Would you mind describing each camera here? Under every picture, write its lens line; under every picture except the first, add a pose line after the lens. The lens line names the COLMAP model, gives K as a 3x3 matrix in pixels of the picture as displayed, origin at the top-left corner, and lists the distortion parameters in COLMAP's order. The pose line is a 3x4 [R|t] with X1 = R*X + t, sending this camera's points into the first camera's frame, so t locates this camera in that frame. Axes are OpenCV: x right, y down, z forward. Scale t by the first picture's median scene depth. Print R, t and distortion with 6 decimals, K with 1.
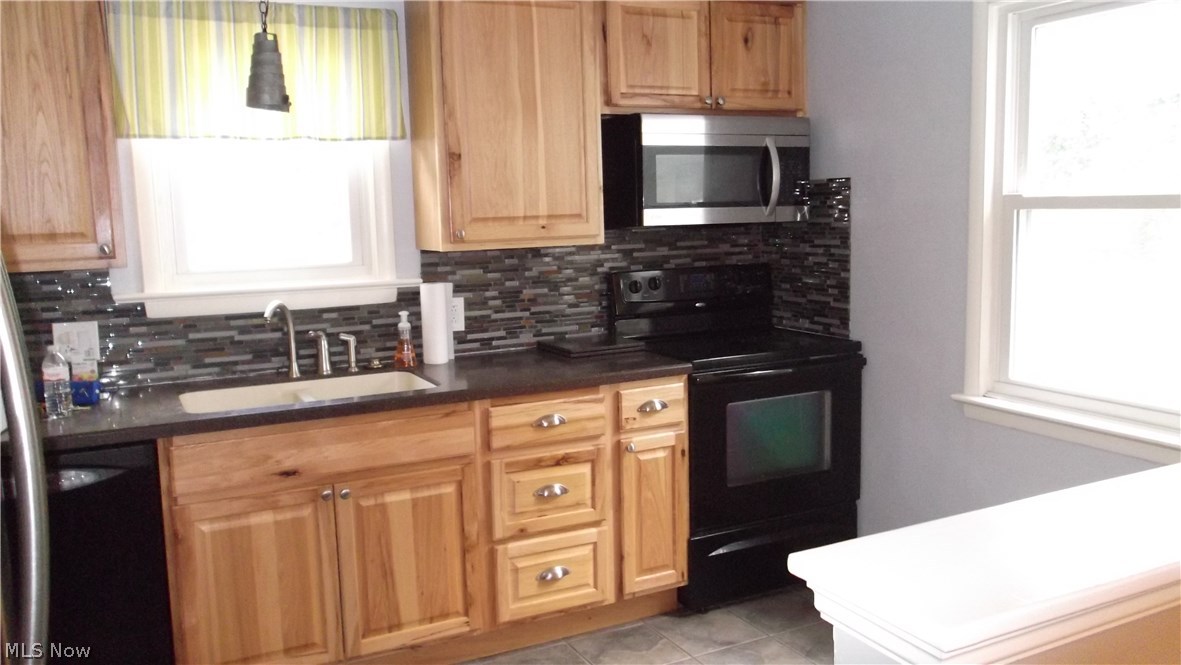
lens RADIAL K [[981.5, 0, 590.4], [0, 981.5, 333.8], [0, 0, 1]] dist [-0.046083, 0.051923]
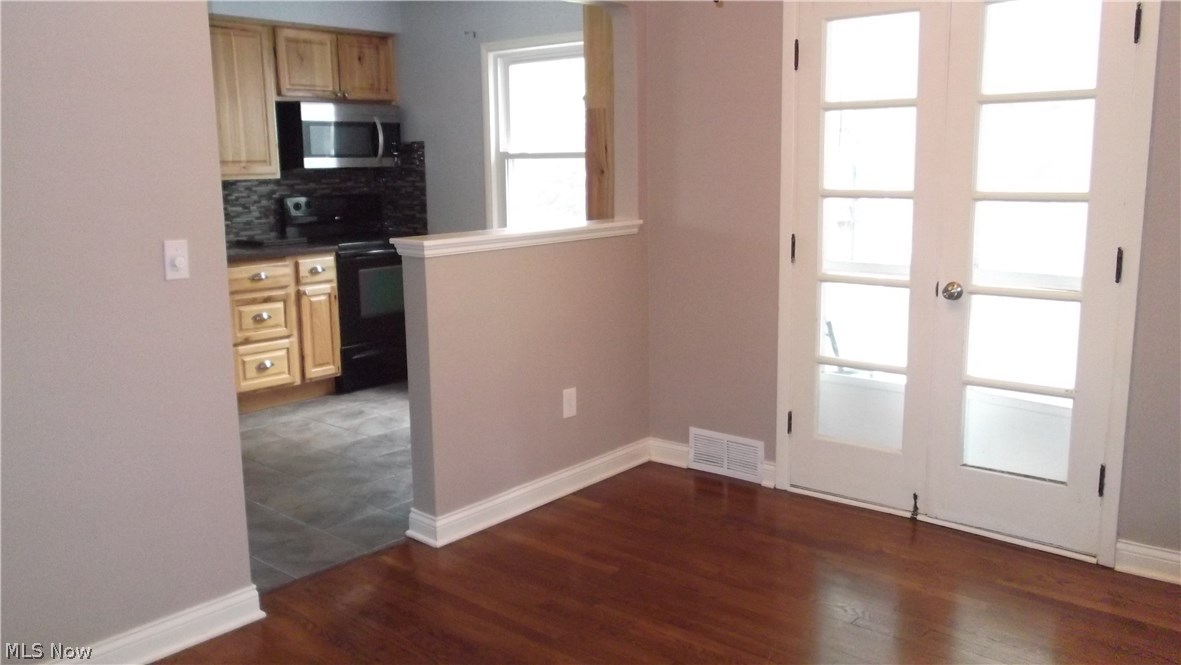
lens RADIAL K [[981.5, 0, 596.9], [0, 981.5, 332.2], [0, 0, 1]] dist [-0.046083, 0.051923]
pose [[0.920248, -0.053545, 0.387656, -0.151048], [0.040407, 0.998302, 0.041968, 0.124484], [-0.389245, -0.022957, 0.920848, -0.765906]]
